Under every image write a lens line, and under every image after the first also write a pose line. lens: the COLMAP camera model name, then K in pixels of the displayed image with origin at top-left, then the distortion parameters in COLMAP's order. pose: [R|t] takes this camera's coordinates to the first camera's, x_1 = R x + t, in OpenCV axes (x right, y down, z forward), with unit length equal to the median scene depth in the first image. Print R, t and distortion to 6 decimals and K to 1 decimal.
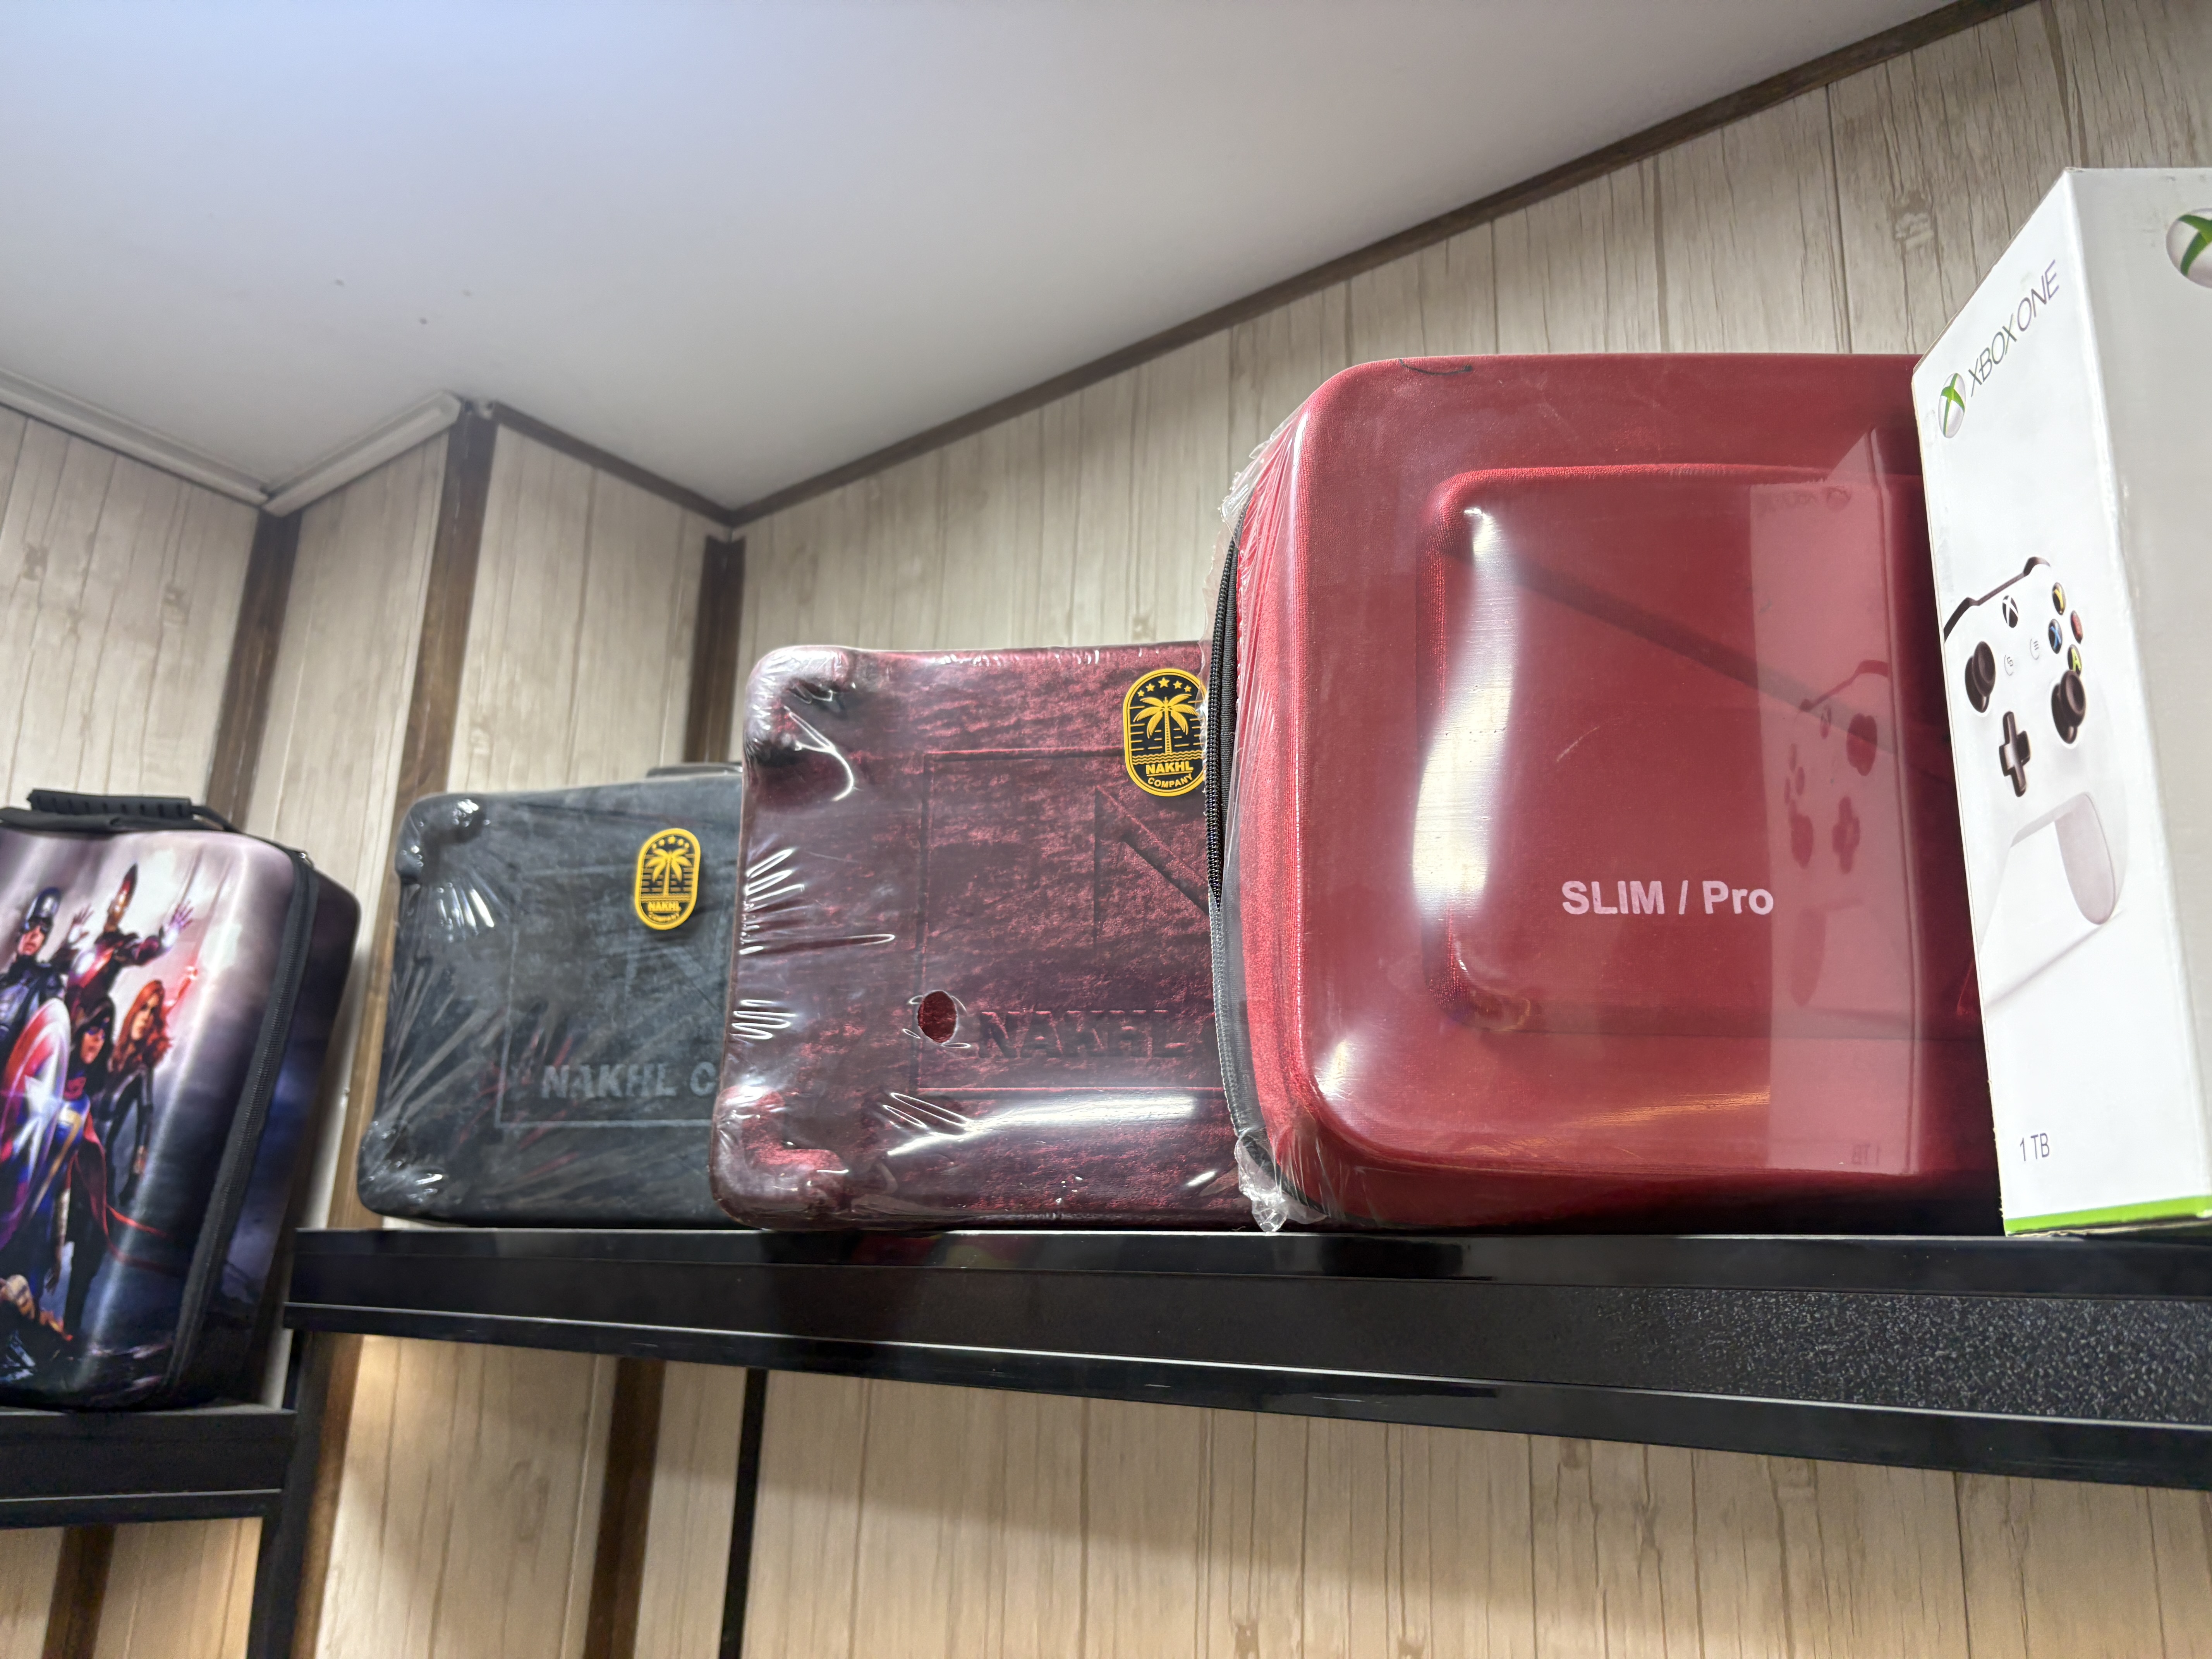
lens RADIAL K [[1676.5, 0, 1111.3], [0, 1676.5, 842.4], [0, 0, 1]] dist [0.046776, -0.046420]
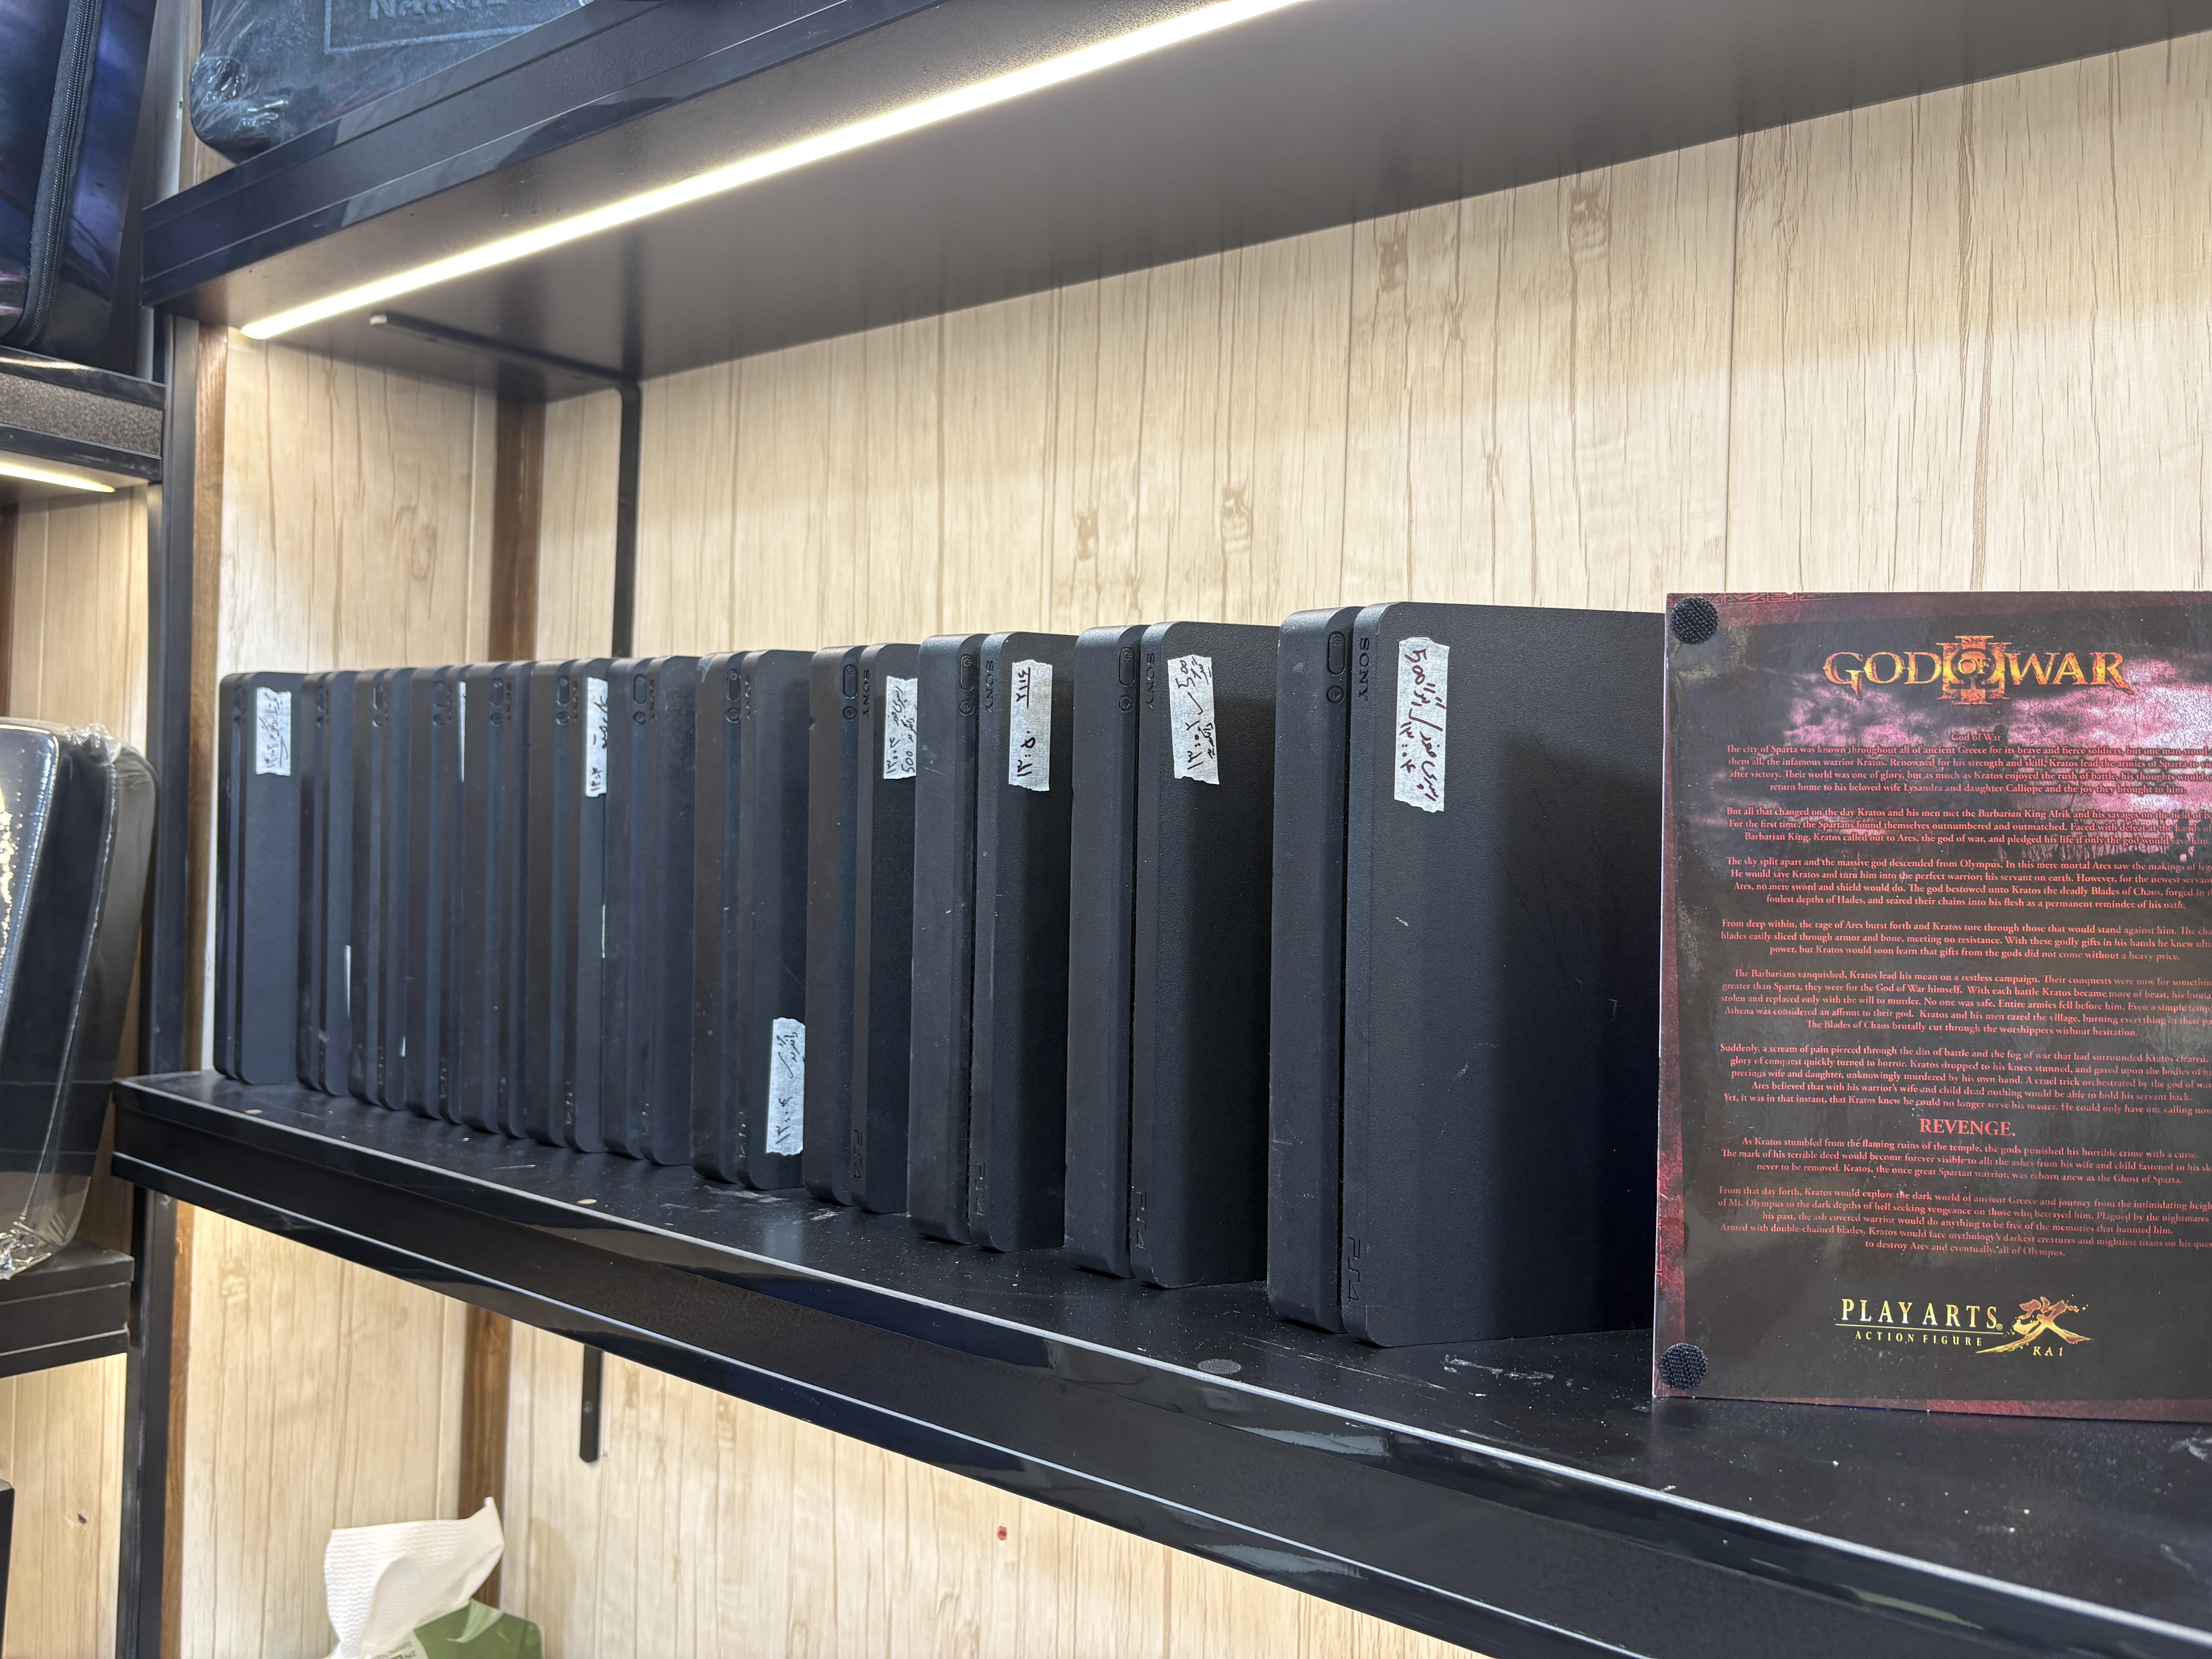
lens RADIAL K [[1676.5, 0, 1090.5], [0, 1676.5, 827.1], [0, 0, 1]] dist [0.046776, -0.046420]
pose [[0.999405, -0.004416, 0.034197, 0.037388], [-0.004561, 0.966122, 0.258046, 0.320185], [-0.034178, -0.258048, 0.965527, -0.070699]]
